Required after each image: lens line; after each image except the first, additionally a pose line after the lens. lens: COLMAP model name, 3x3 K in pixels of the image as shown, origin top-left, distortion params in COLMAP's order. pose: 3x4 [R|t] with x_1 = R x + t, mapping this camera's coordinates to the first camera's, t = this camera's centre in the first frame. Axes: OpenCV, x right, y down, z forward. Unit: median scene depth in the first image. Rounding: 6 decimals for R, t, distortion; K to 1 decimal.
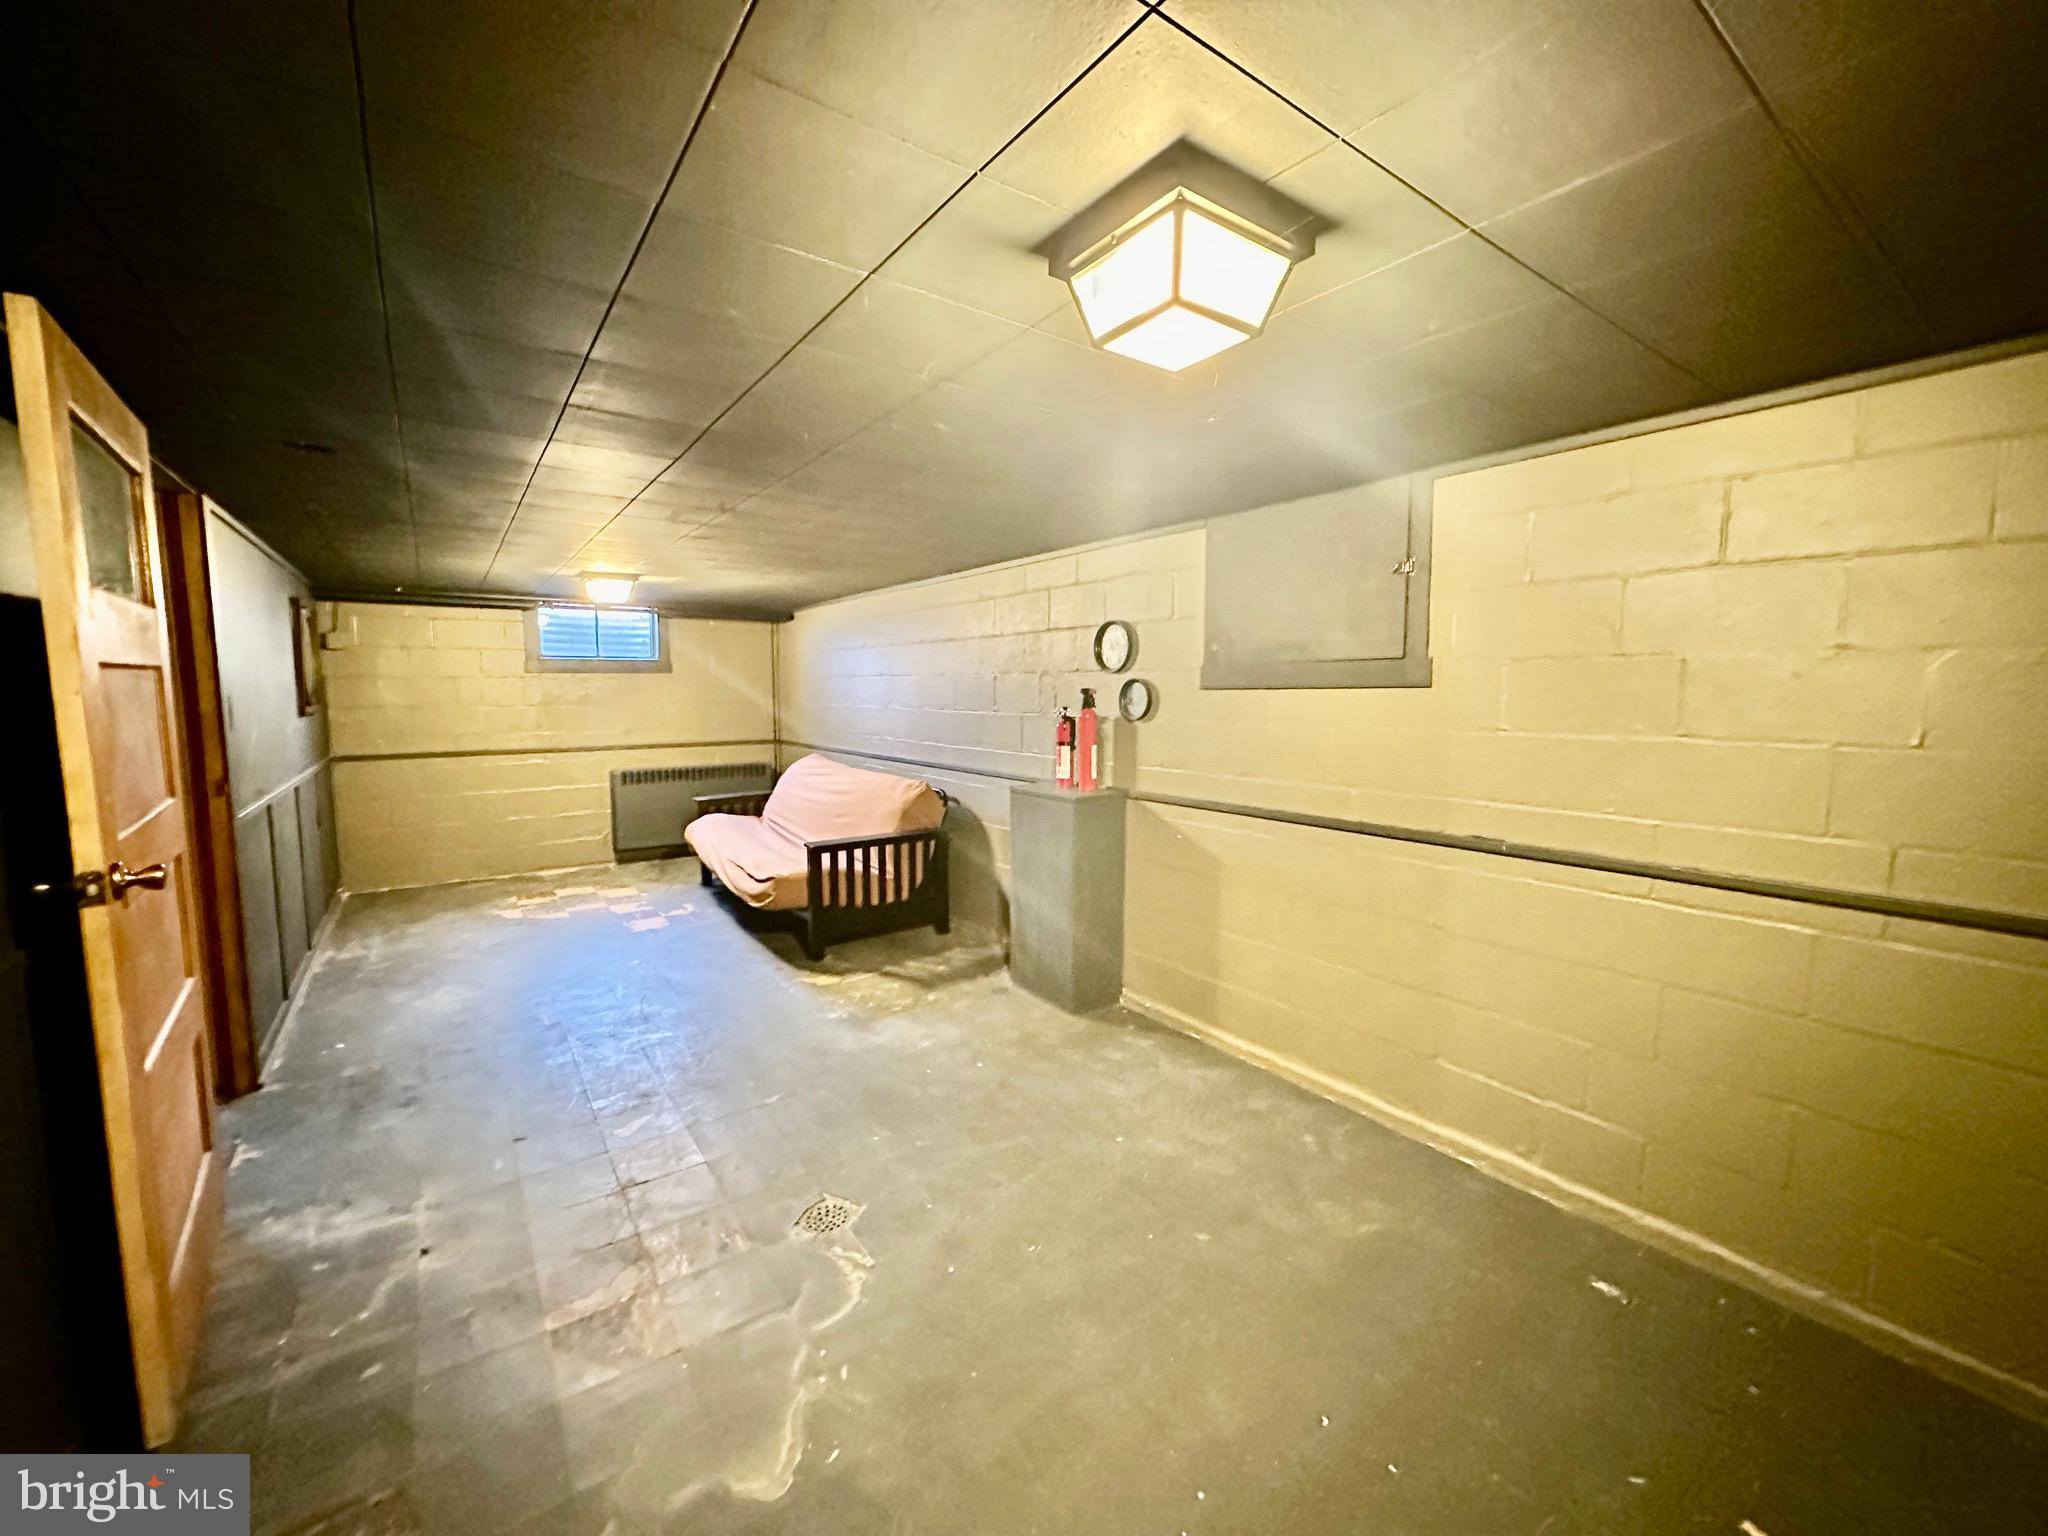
lens RADIAL K [[813.1, 0, 1026.6], [0, 813.1, 764.4], [0, 0, 1]] dist [-0.000044, 0.000077]
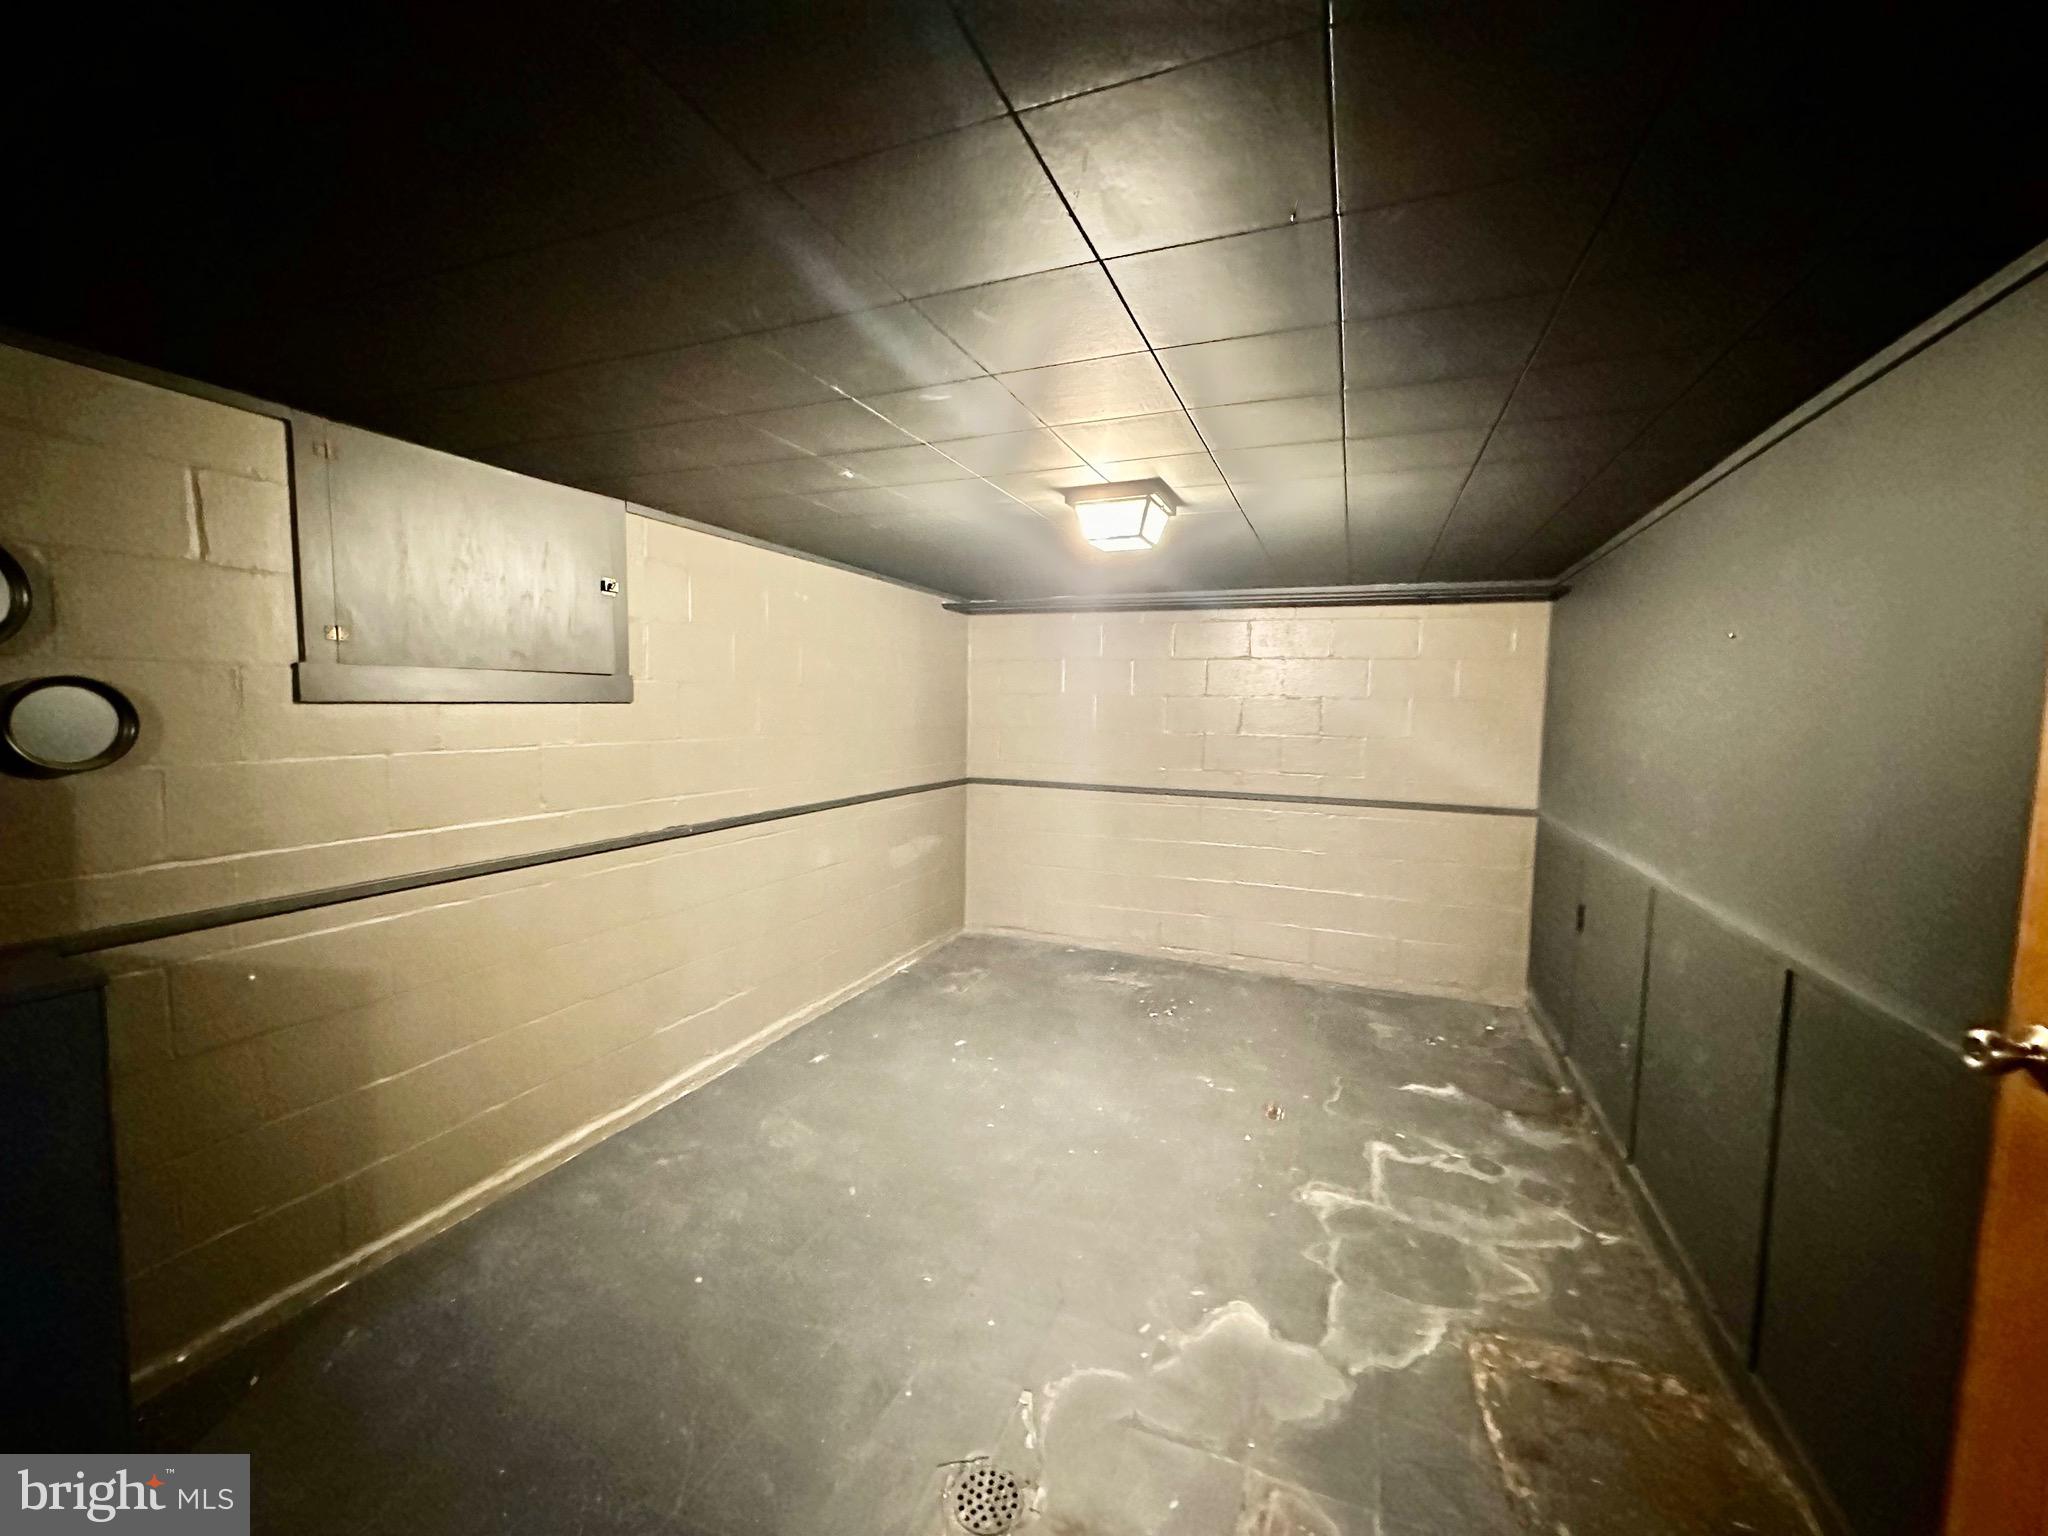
lens RADIAL K [[813.1, 0, 1026.6], [0, 813.1, 764.4], [0, 0, 1]] dist [-0.000044, 0.000077]
pose [[-0.524061, -0.080697, 0.847849, -0.879226], [0.059618, 0.989583, 0.131037, -0.155551], [-0.849592, 0.119219, -0.513791, 1.387844]]
